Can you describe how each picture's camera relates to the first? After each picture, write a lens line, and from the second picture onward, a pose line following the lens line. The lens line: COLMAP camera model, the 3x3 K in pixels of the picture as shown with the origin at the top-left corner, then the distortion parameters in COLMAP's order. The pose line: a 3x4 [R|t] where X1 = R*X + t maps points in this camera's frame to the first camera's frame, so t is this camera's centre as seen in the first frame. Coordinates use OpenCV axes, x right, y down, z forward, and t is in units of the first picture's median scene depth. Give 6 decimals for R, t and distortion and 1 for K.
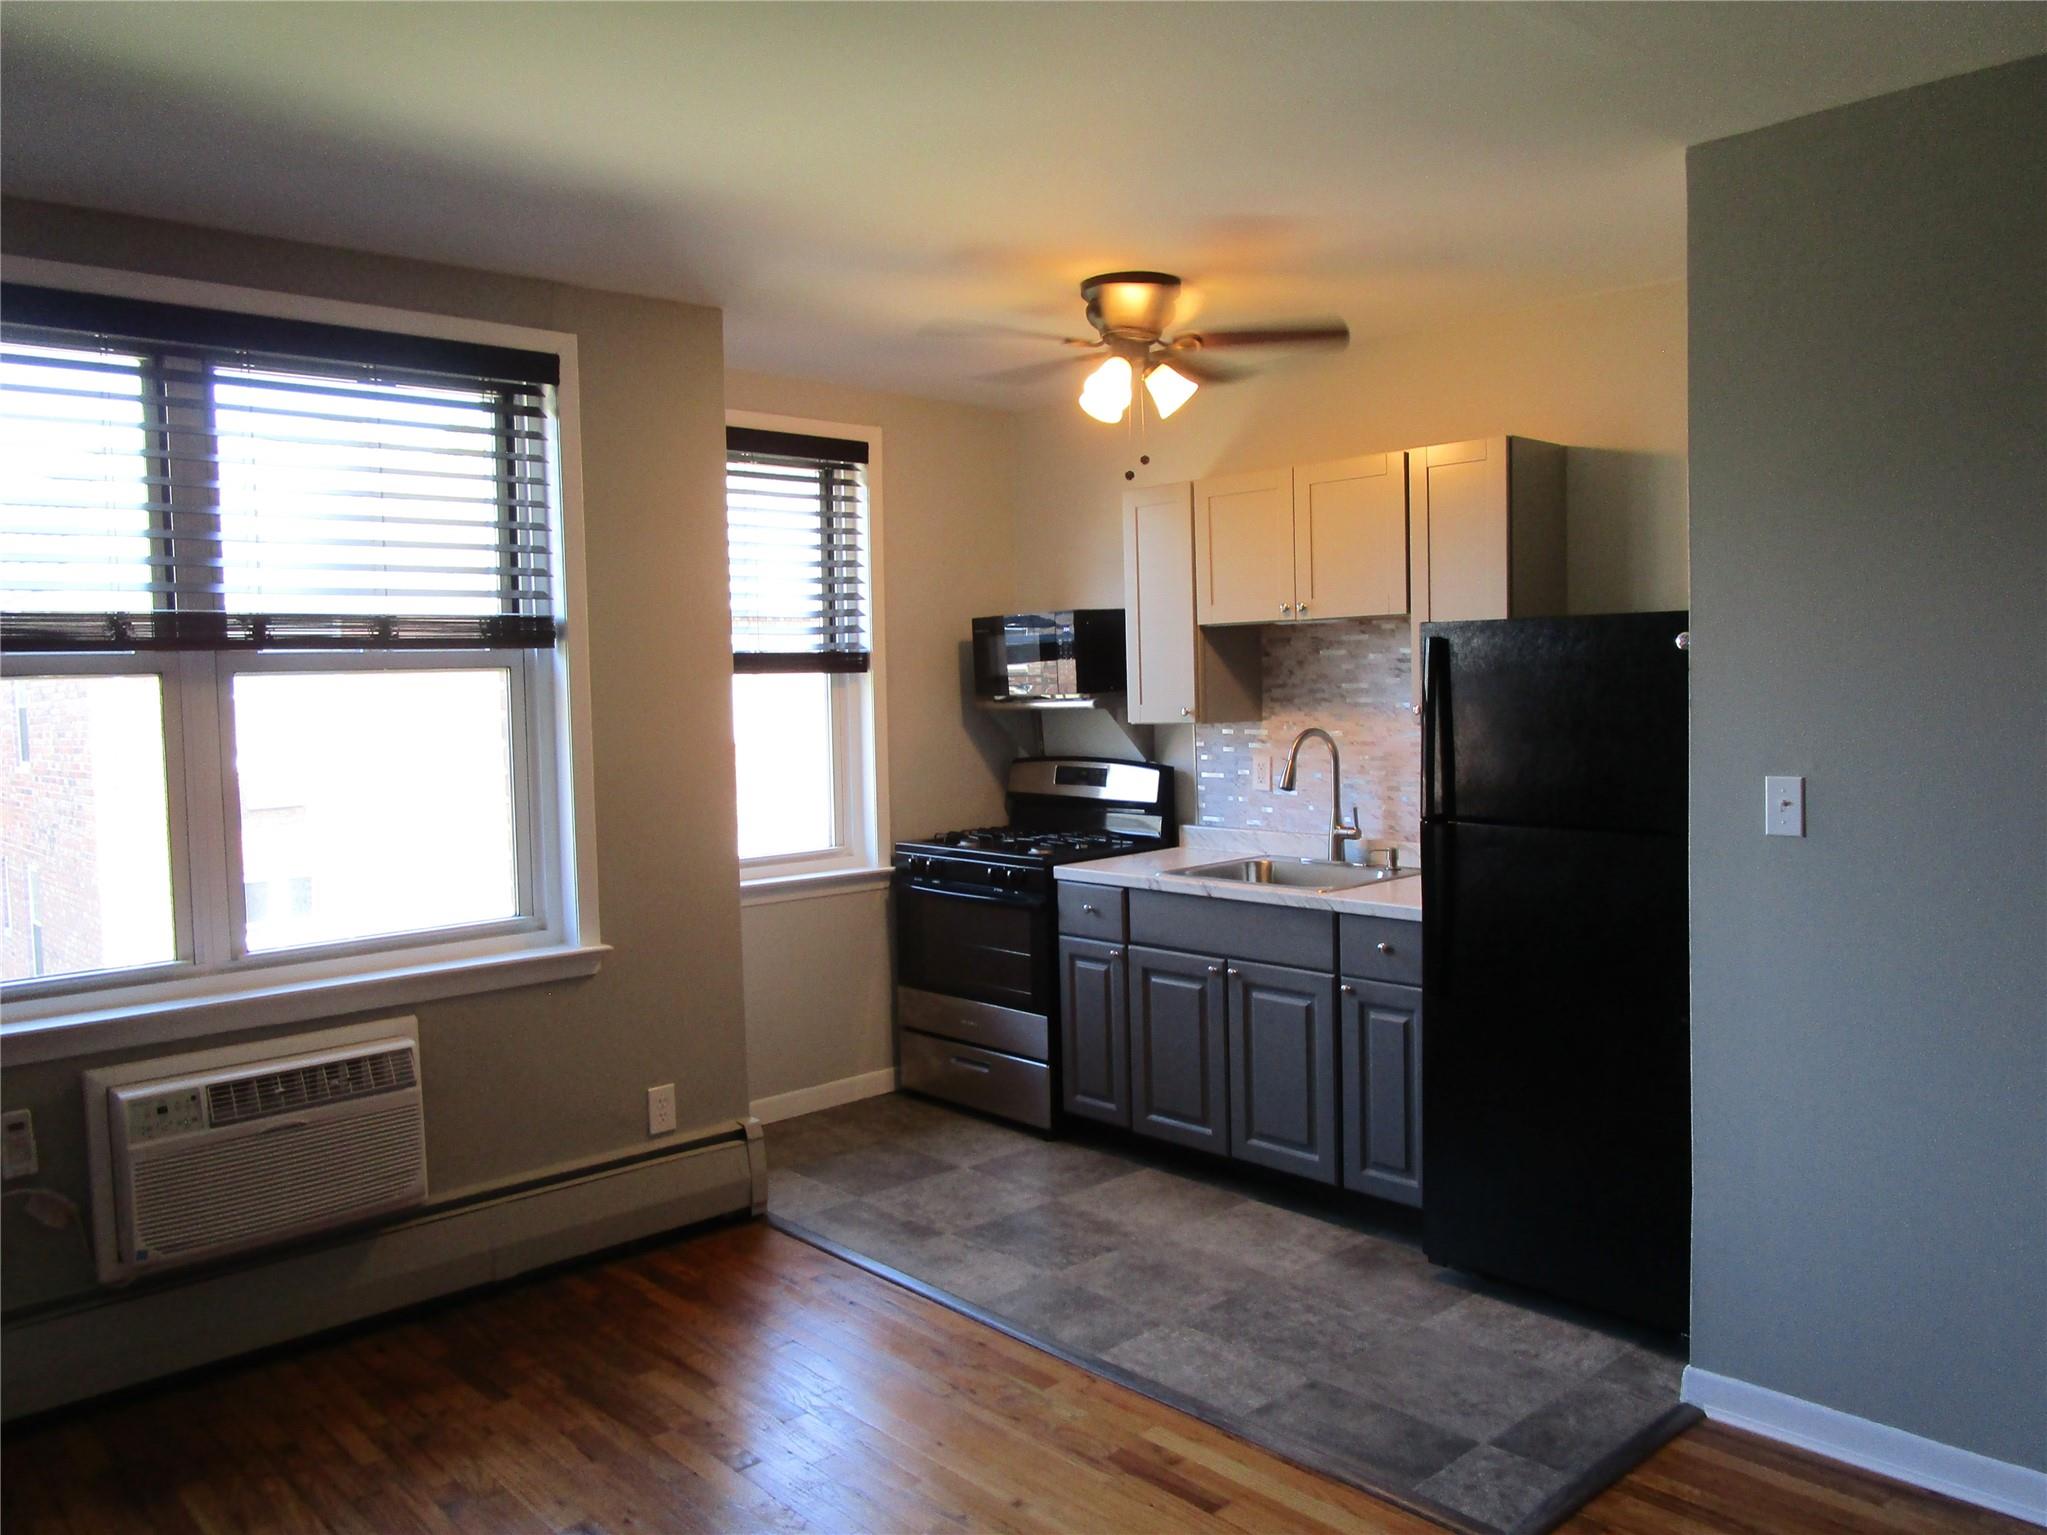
lens RADIAL K [[1510.7, 0, 1019.2], [0, 1510.7, 781.5], [0, 0, 1]] dist [-0.026562, 0.007324]
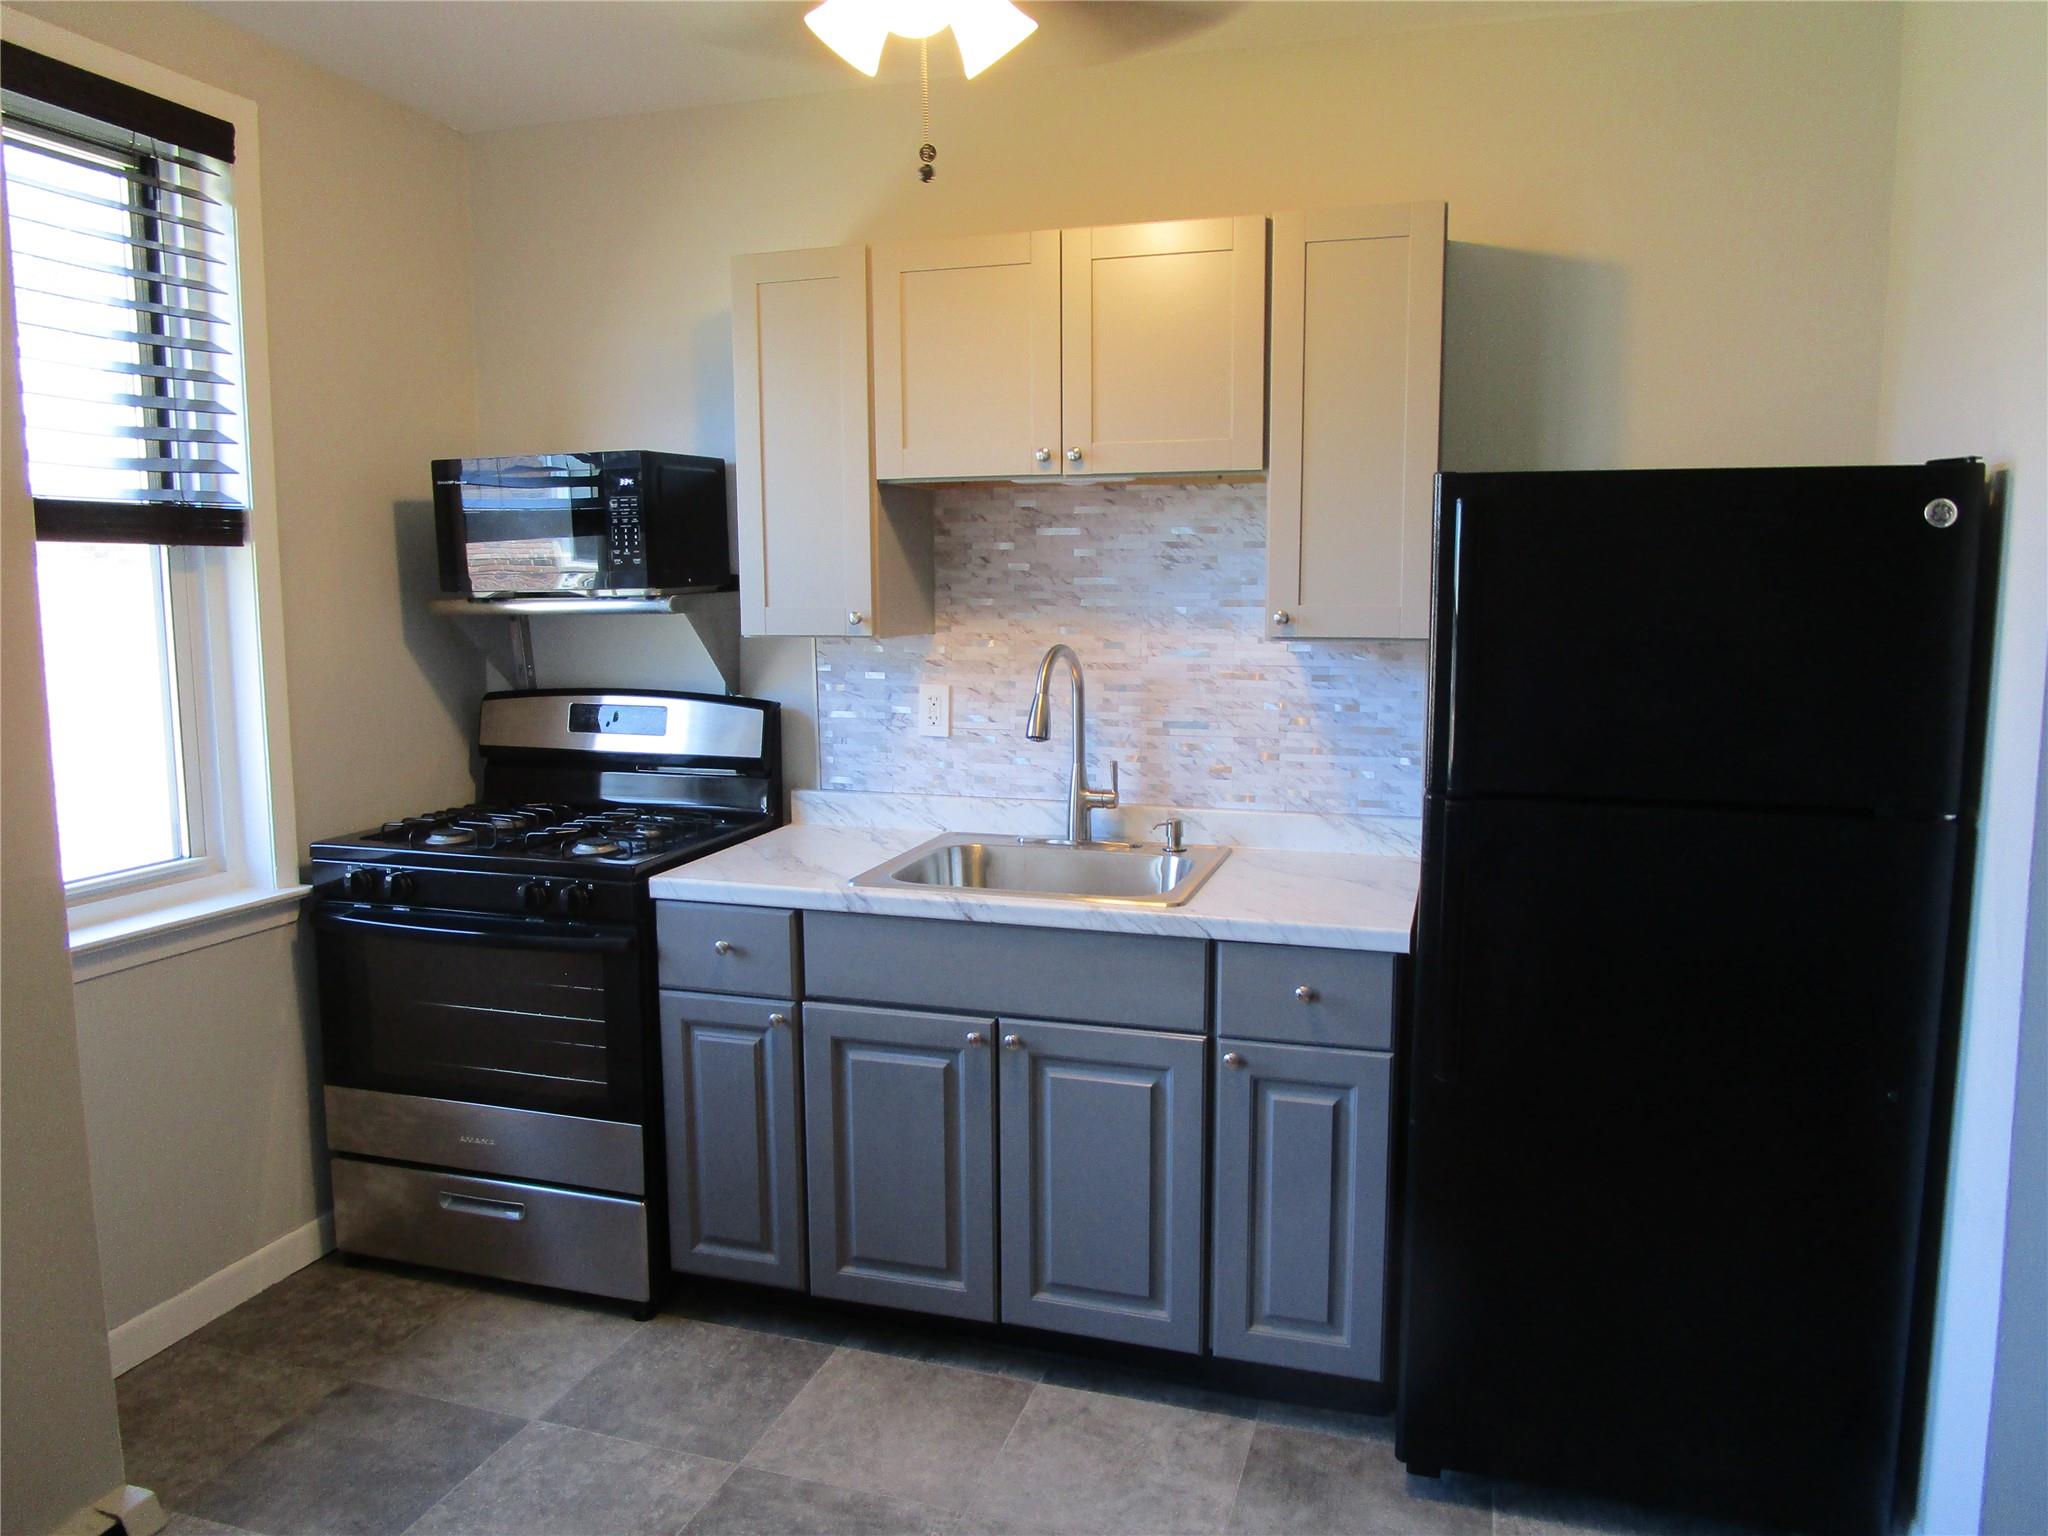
lens RADIAL K [[1511.5, 0, 1079.2], [0, 1511.5, 781.7], [0, 0, 1]] dist [-0.026562, 0.007324]
pose [[0.869657, -0.046486, 0.491462, -0.121988], [0.017168, 0.997802, 0.063999, -0.017215], [-0.493357, -0.047220, 0.868544, 0.407674]]
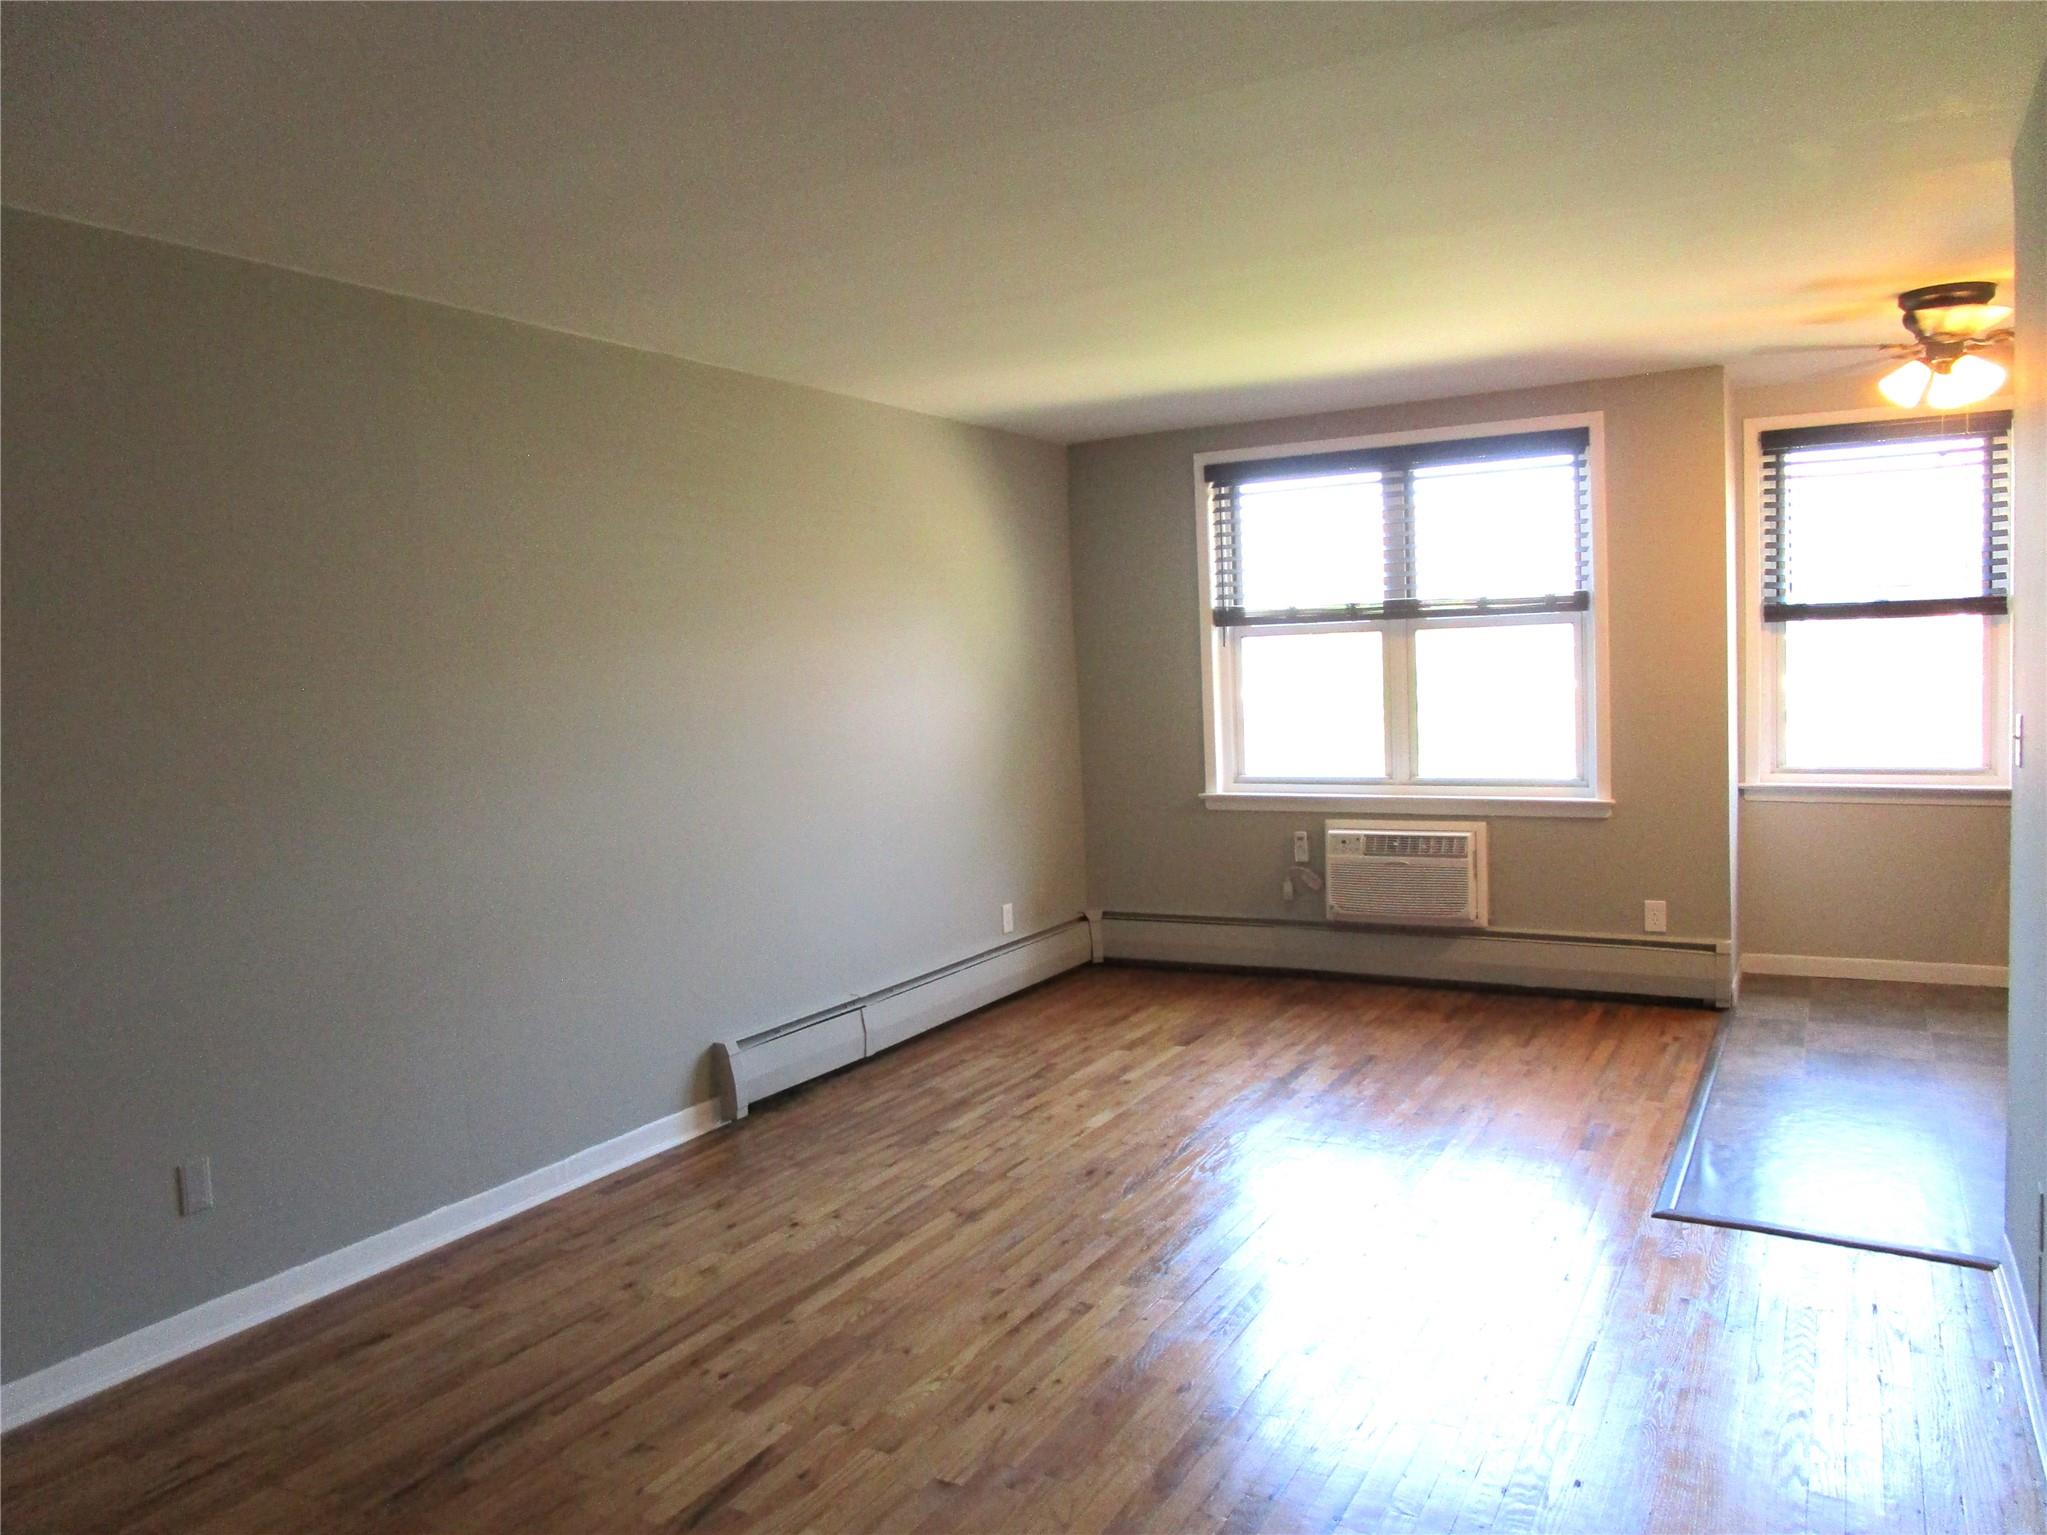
lens RADIAL K [[1510.7, 0, 1025.4], [0, 1510.7, 771.3], [0, 0, 1]] dist [-0.026562, 0.007324]
pose [[0.302060, 0.077027, -0.950172, 0.842202], [-0.038058, 0.996910, 0.068718, -0.004330], [0.952529, 0.015405, 0.304058, -0.043852]]
